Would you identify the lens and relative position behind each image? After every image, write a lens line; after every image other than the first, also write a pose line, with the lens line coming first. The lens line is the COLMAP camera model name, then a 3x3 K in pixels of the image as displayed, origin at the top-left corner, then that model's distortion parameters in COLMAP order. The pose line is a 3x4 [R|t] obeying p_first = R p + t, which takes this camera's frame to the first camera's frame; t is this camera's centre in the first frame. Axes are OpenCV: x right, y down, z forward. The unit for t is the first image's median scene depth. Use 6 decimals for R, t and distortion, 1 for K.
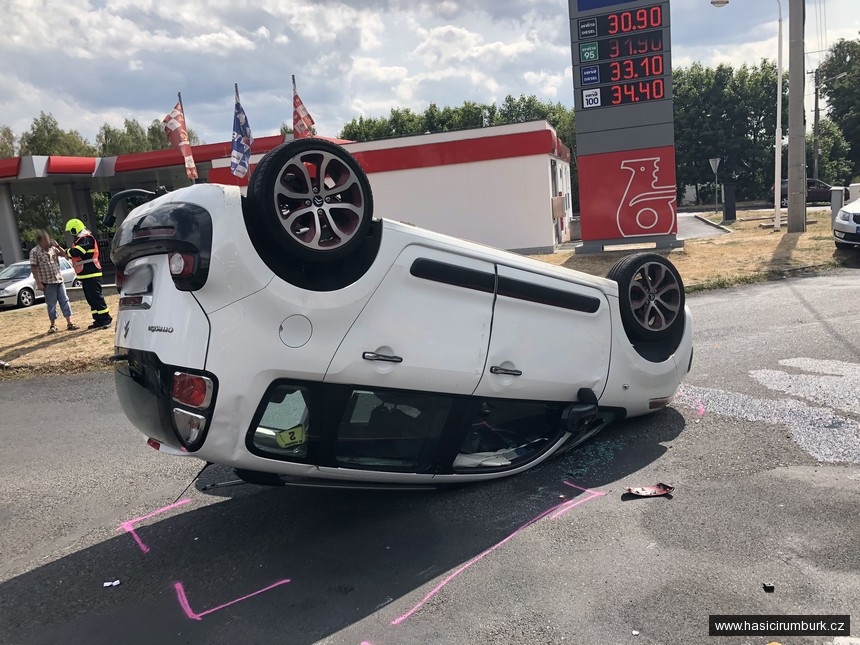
lens RADIAL K [[704.0, 0, 430.0], [0, 704.0, 322.5], [0, 0, 1]] dist [0.047782, -0.010871]
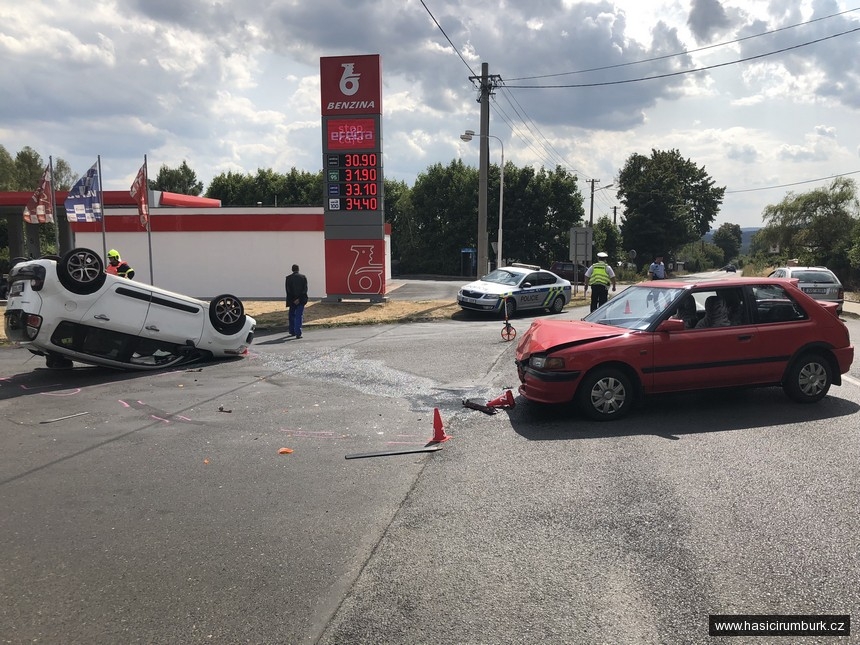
lens RADIAL K [[704.0, 0, 430.0], [0, 704.0, 322.5], [0, 0, 1]] dist [0.047782, -0.010871]
pose [[0.983232, 0.071377, 0.167811, 0.745906], [-0.058533, 0.995052, -0.080284, 0.212148], [-0.172711, 0.069116, 0.982545, -2.094021]]
